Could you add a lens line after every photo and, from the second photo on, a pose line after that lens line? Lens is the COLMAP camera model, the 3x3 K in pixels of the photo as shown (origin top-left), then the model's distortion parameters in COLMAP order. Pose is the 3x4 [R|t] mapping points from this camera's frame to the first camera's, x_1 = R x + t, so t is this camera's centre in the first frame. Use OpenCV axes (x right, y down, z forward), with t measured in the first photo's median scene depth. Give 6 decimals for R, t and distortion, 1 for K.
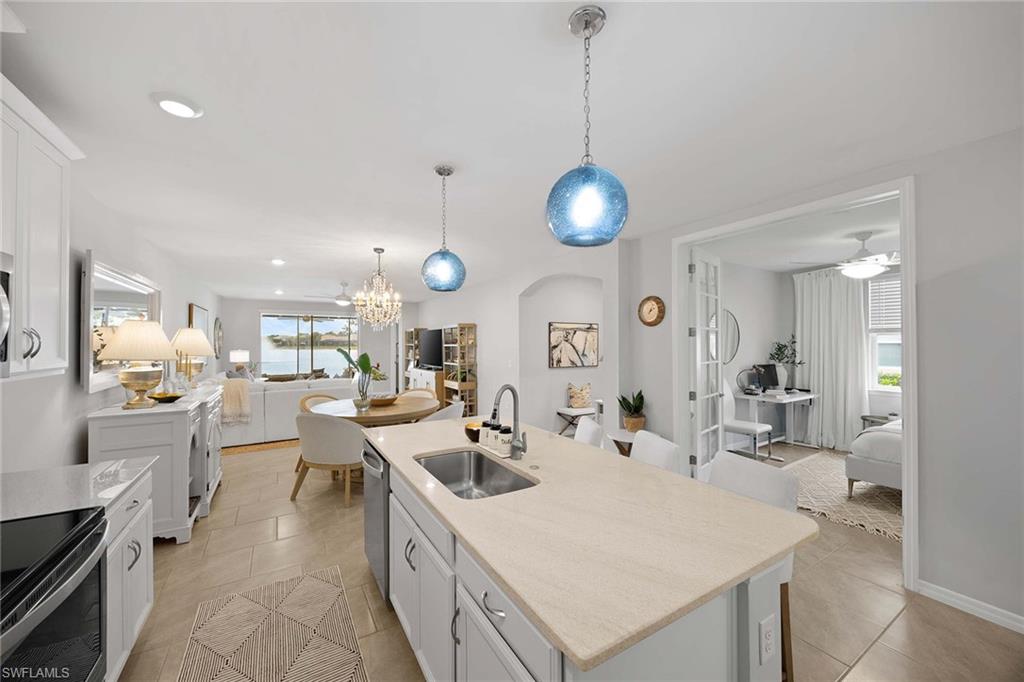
lens RADIAL K [[387.7, 0, 508.9], [0, 387.7, 339.6], [0, 0, 1]] dist [-0.003221, -0.000239]
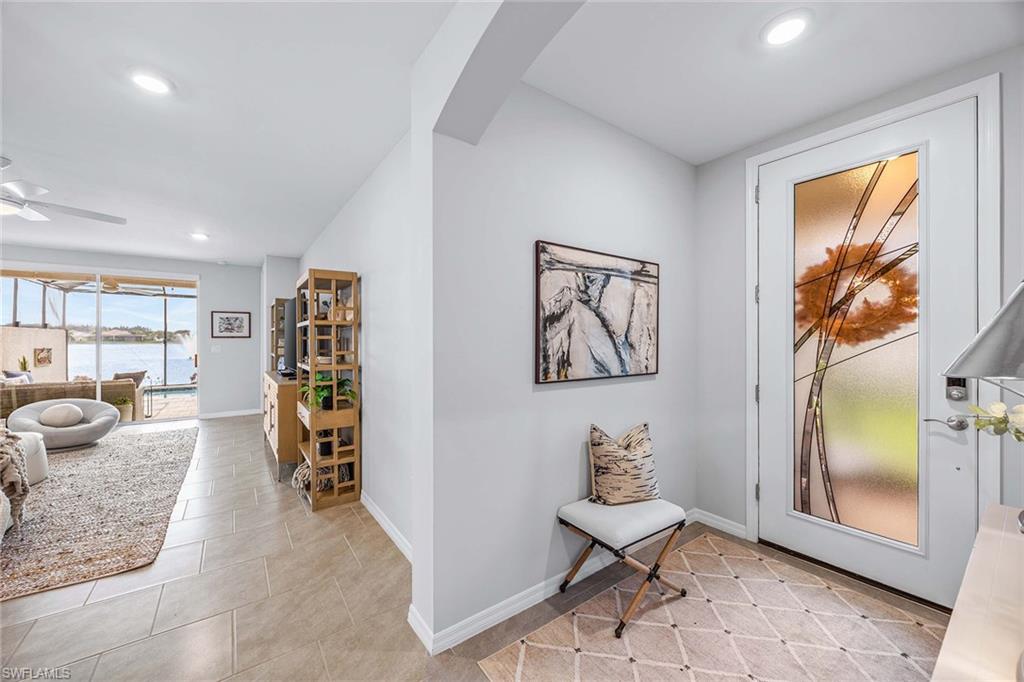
lens RADIAL K [[387.7, 0, 508.9], [0, 387.7, 339.6], [0, 0, 1]] dist [-0.003221, -0.000239]
pose [[0.996759, 0.001240, 0.080441, 0.055052], [-0.002207, 0.999926, 0.011933, 0.032501], [-0.080420, -0.012072, 0.996688, 0.673926]]
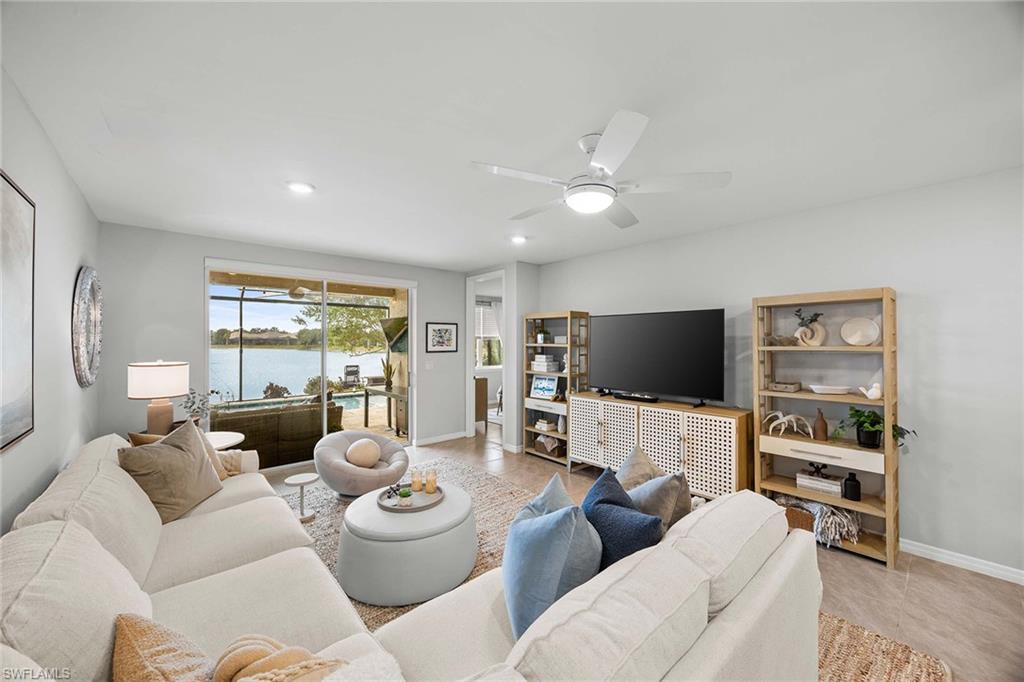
lens RADIAL K [[387.7, 0, 508.9], [0, 387.7, 339.6], [0, 0, 1]] dist [-0.003221, -0.000239]
pose [[0.984790, 0.005556, 0.173658, -0.617550], [-0.005758, 0.999983, 0.000662, 0.009599], [-0.173652, -0.001652, 0.984806, 0.835243]]
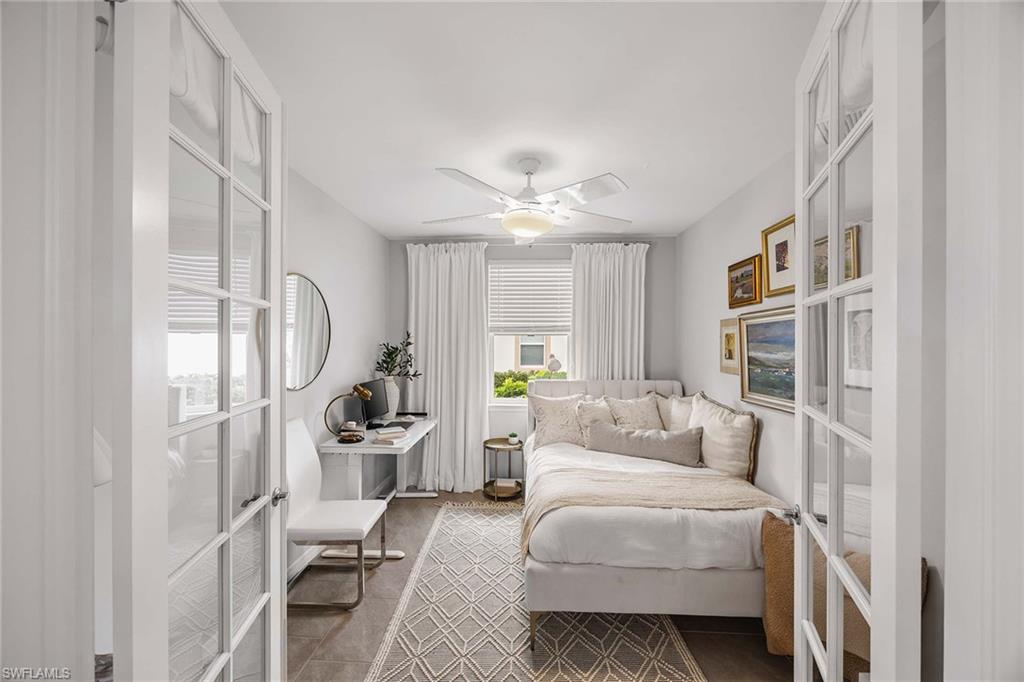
lens RADIAL K [[390.9, 0, 512.0], [0, 390.9, 341.0], [0, 0, 1]] dist [-0.001773, -0.000070]
pose [[0.562837, 0.010048, 0.826507, 0.259356], [-0.010483, 0.999932, -0.005017, 0.003157], [-0.826501, -0.005840, 0.562904, 0.436779]]
